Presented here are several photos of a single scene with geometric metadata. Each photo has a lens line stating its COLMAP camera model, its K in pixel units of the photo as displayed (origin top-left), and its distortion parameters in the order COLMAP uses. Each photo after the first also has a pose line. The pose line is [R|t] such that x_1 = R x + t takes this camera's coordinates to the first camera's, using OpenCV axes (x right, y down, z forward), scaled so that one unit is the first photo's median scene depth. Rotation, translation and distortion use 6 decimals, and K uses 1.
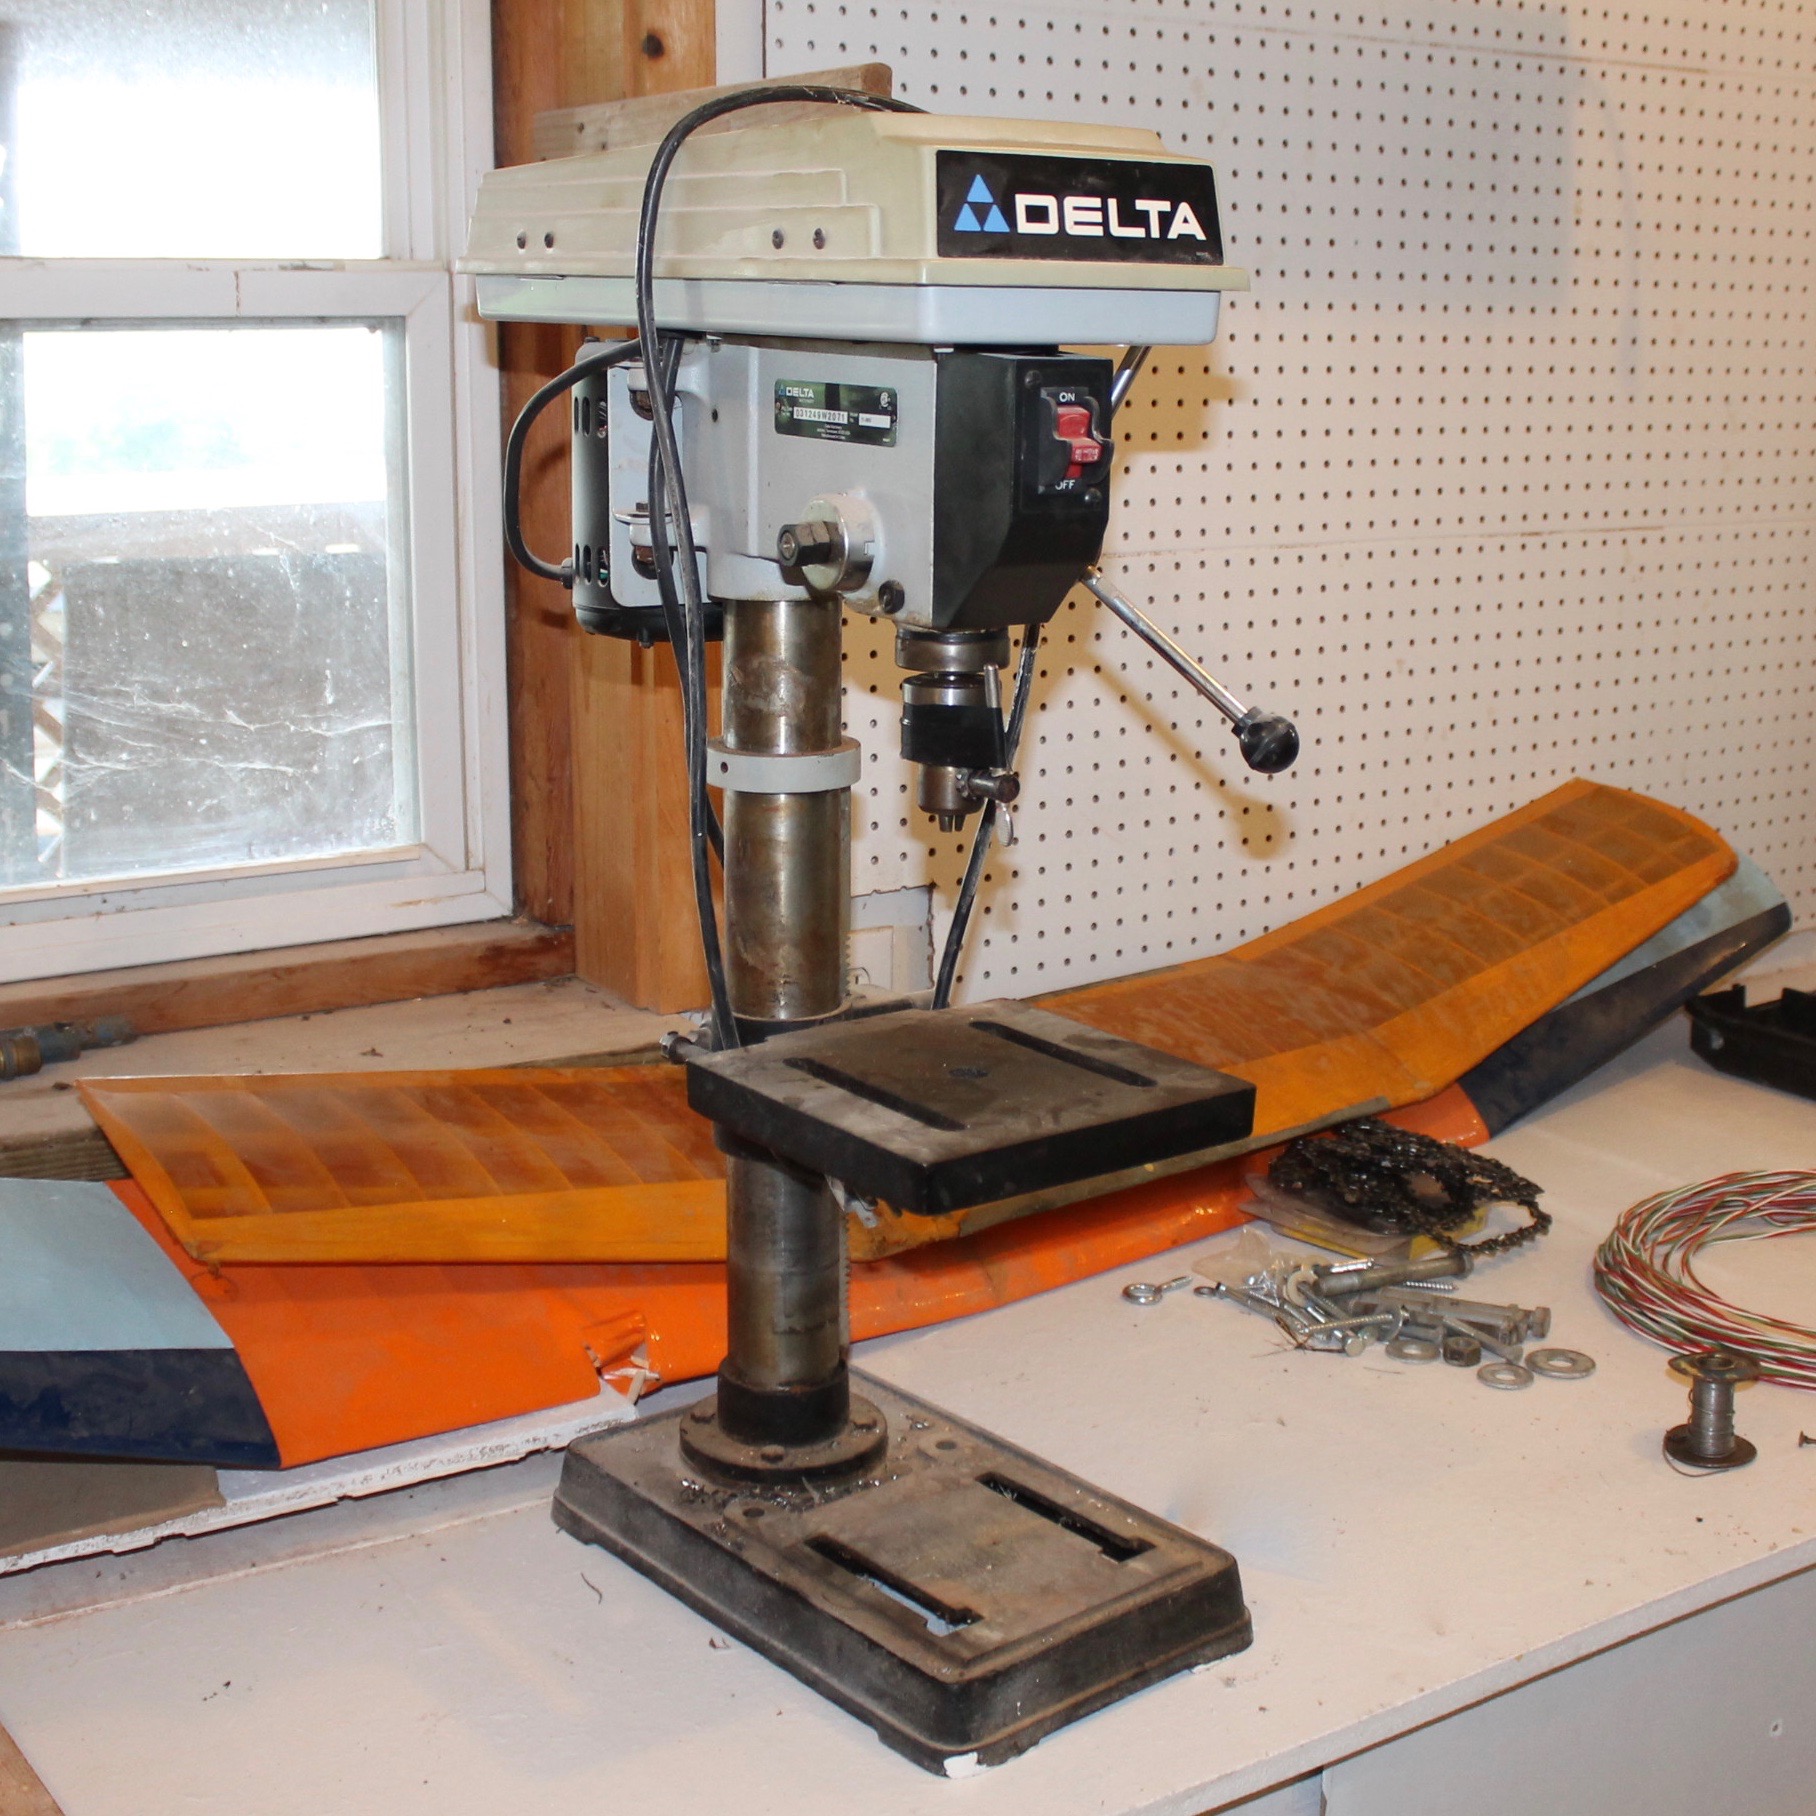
lens RADIAL K [[2561.0, 0, 907.9], [0, 2561.0, 856.2], [0, 0, 1]] dist [-0.160559, 0.058884]
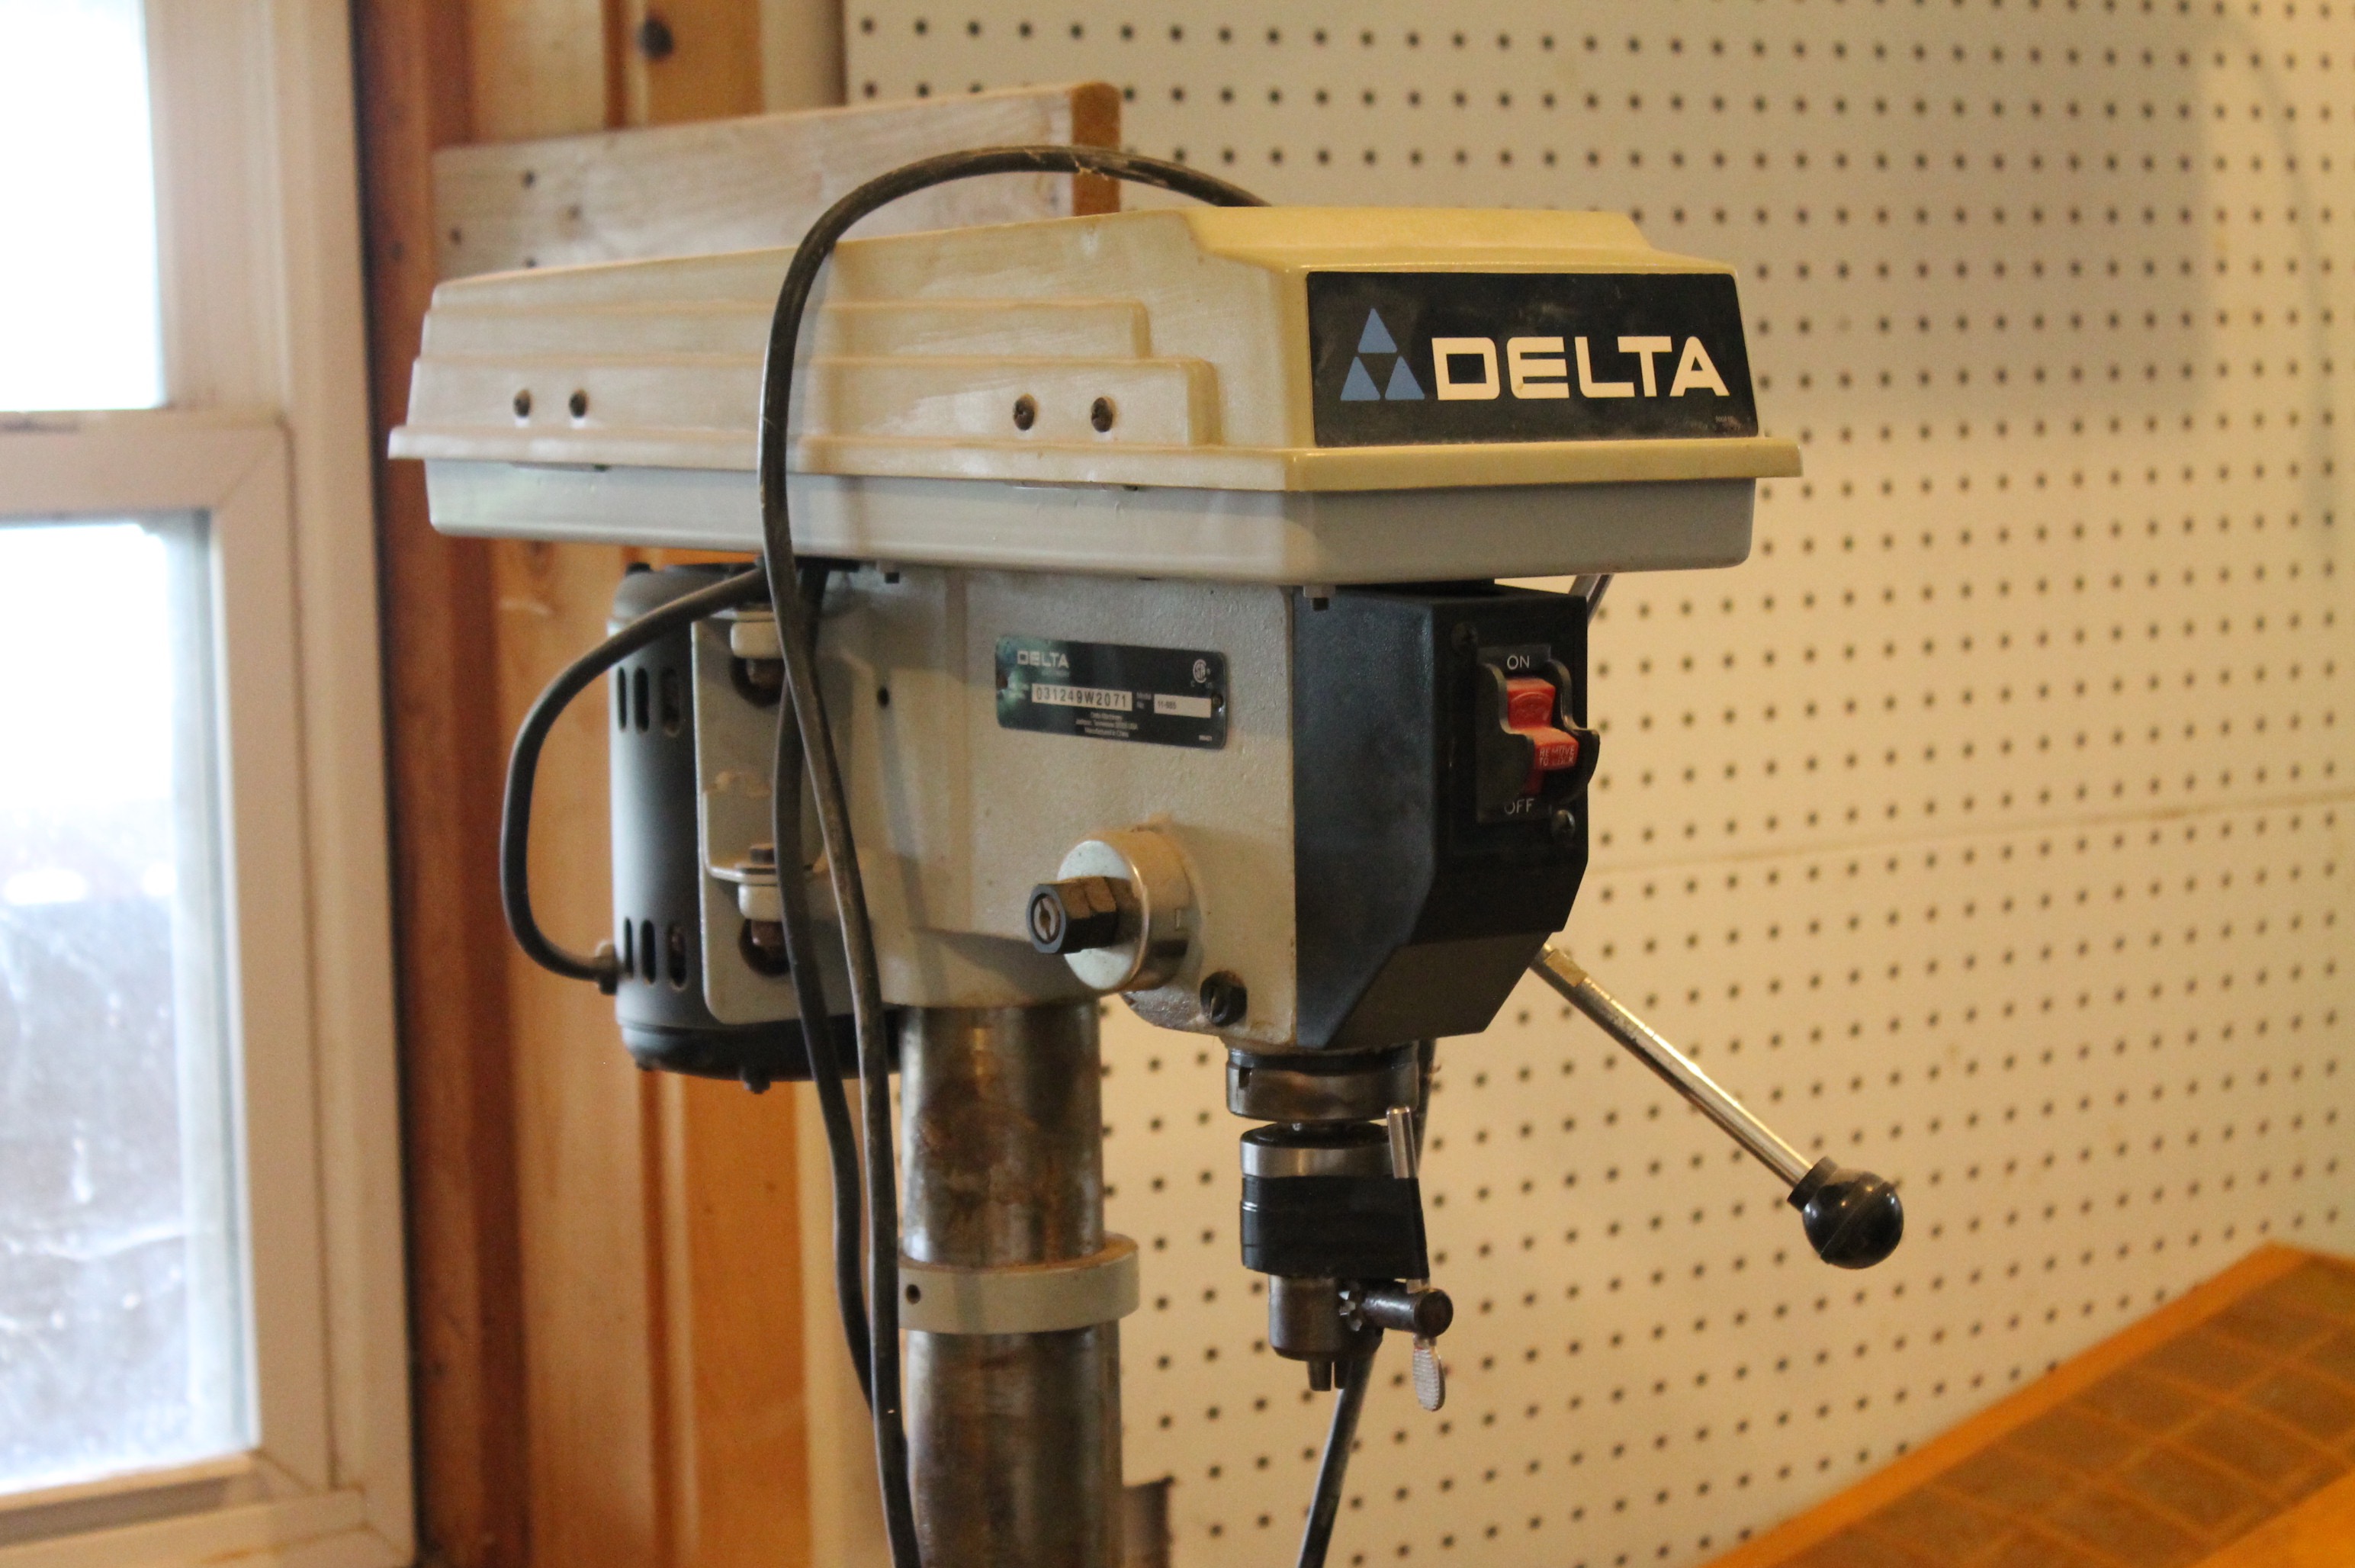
lens RADIAL K [[4874.1, 0, 1177.5], [0, 4874.1, 784.0], [0, 0, 1]] dist [-0.037939, 0.299544]
pose [[0.997324, -0.032845, 0.065317, -0.079024], [0.041049, 0.990855, -0.128532, -0.004477], [-0.060498, 0.130869, 0.989552, -0.117622]]
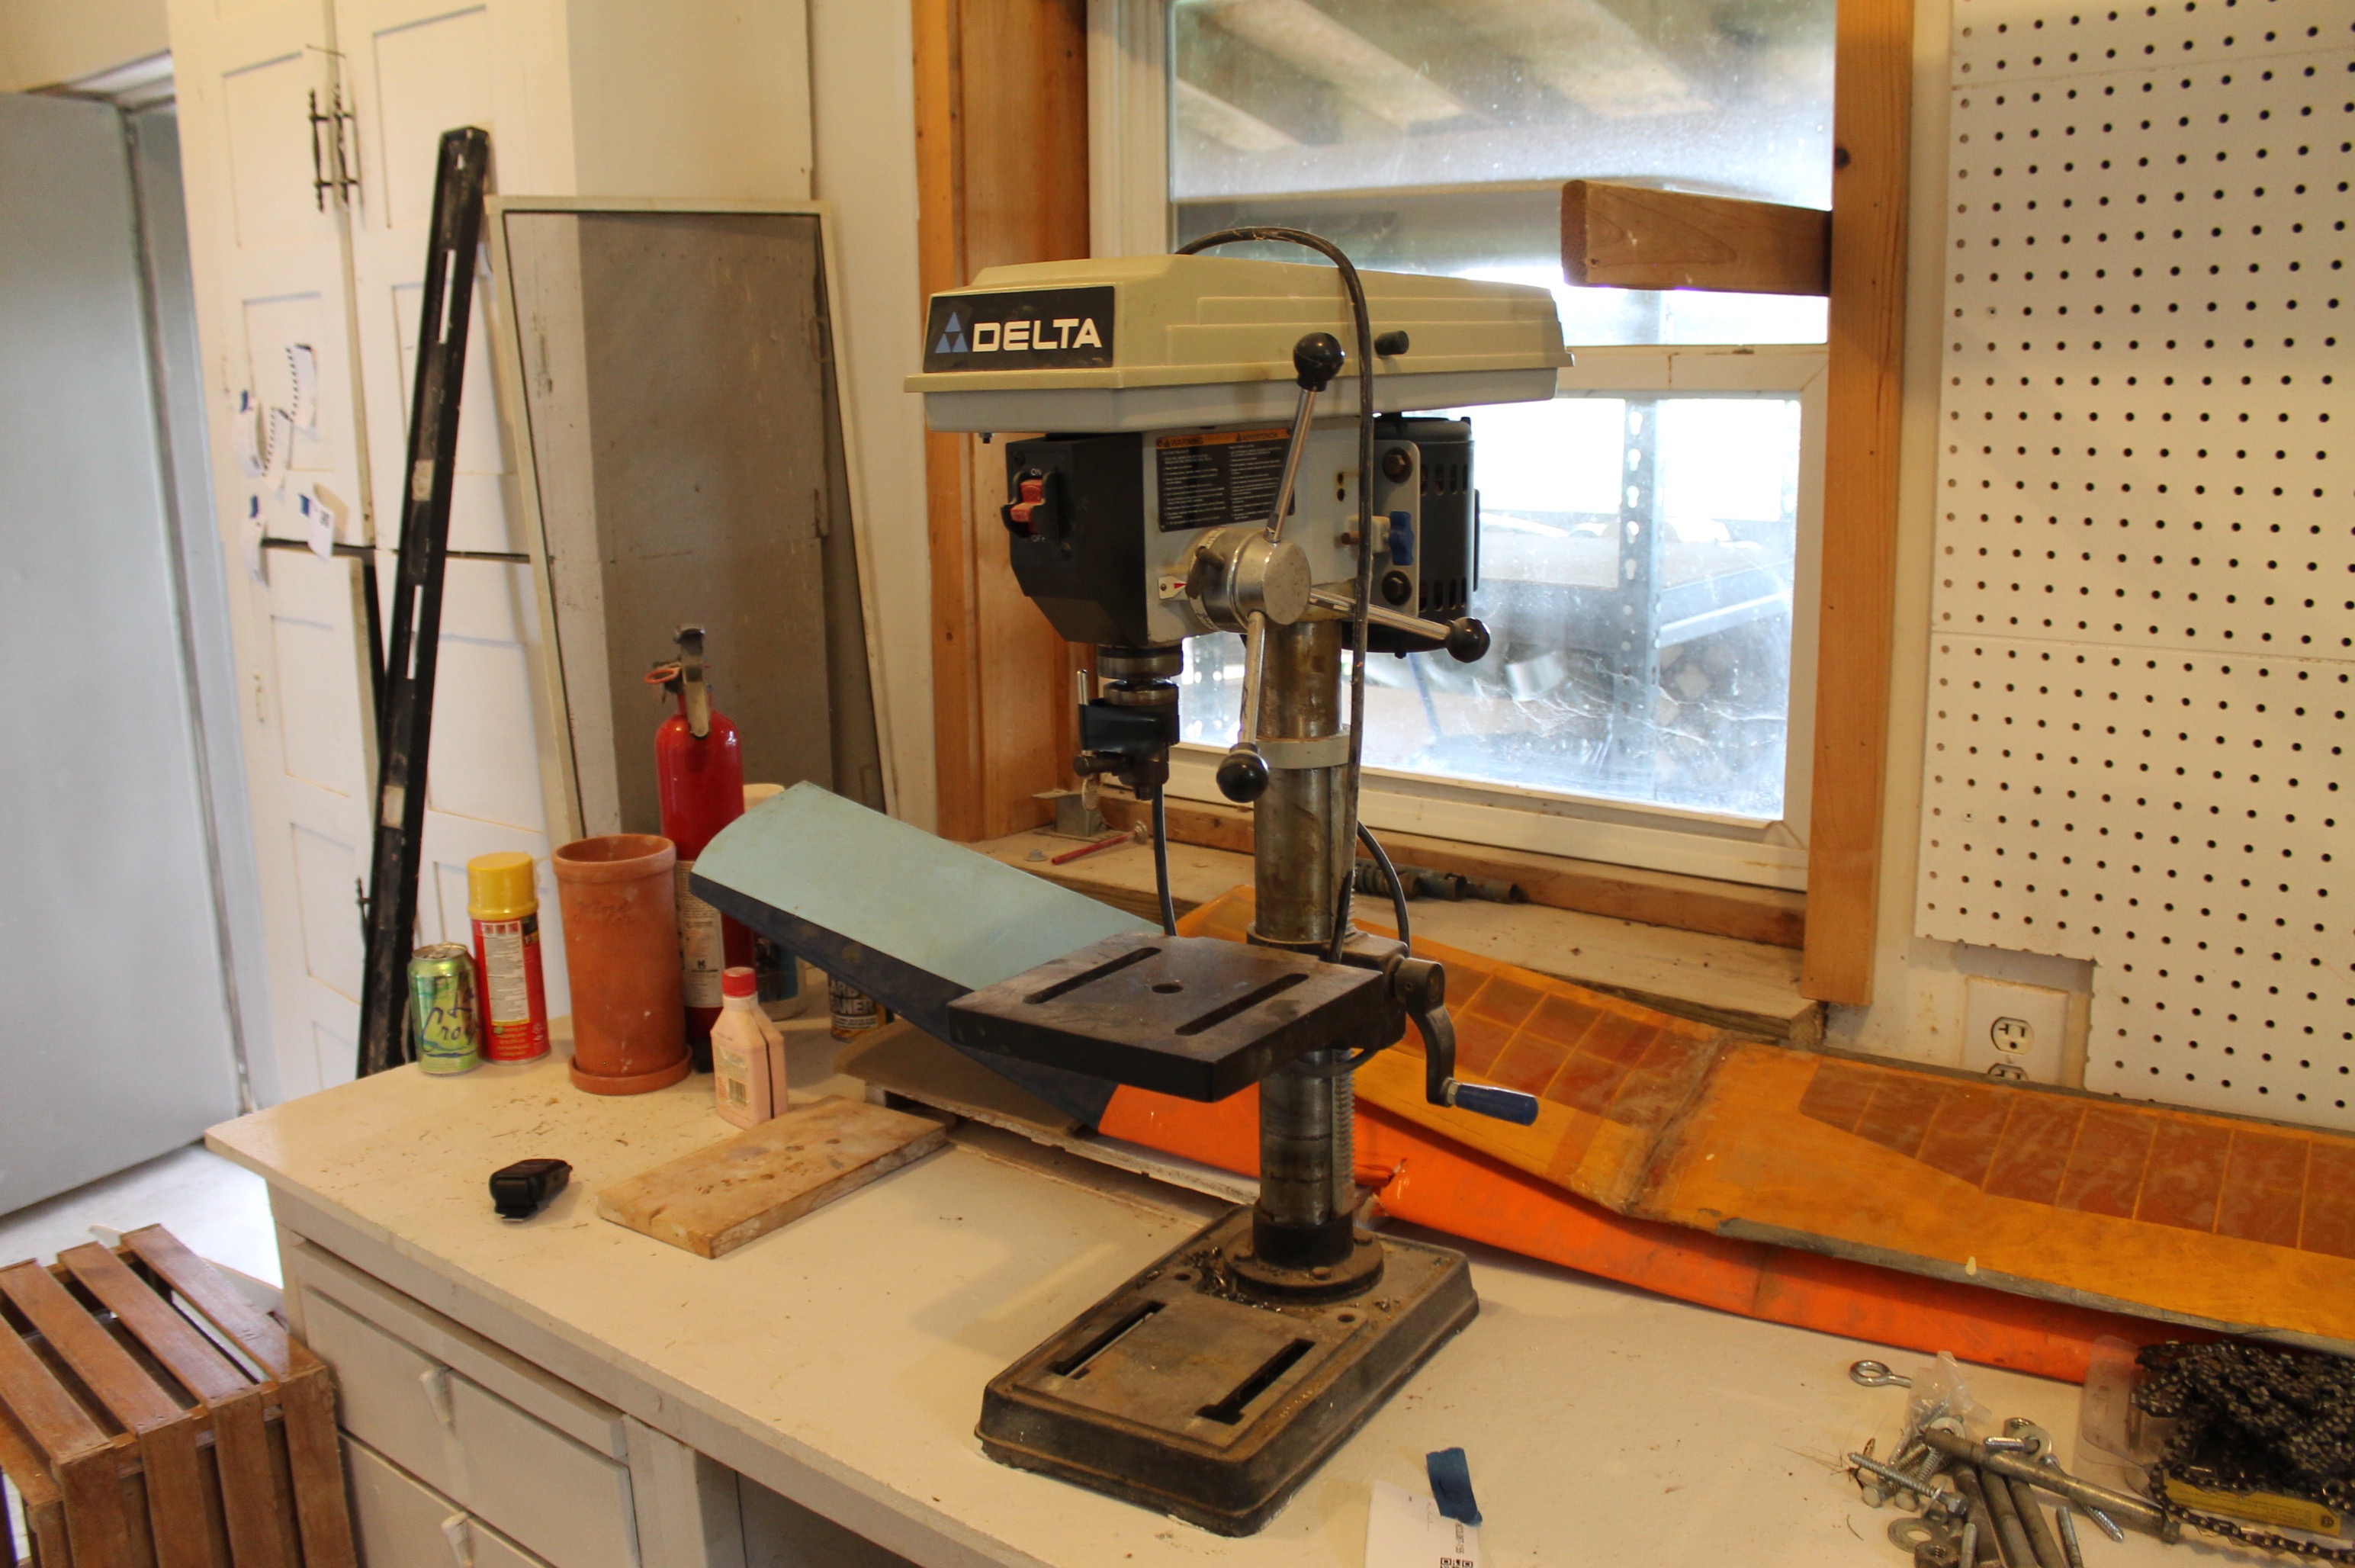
lens RADIAL K [[1948.6, 0, 1177.5], [0, 1948.6, 784.0], [0, 0, 1]] dist [-0.168292, 0.141666]
pose [[0.318873, 0.178987, -0.930744, 0.871854], [-0.174136, 0.976354, 0.128099, -0.135912], [0.931663, 0.121229, 0.342501, 0.616588]]
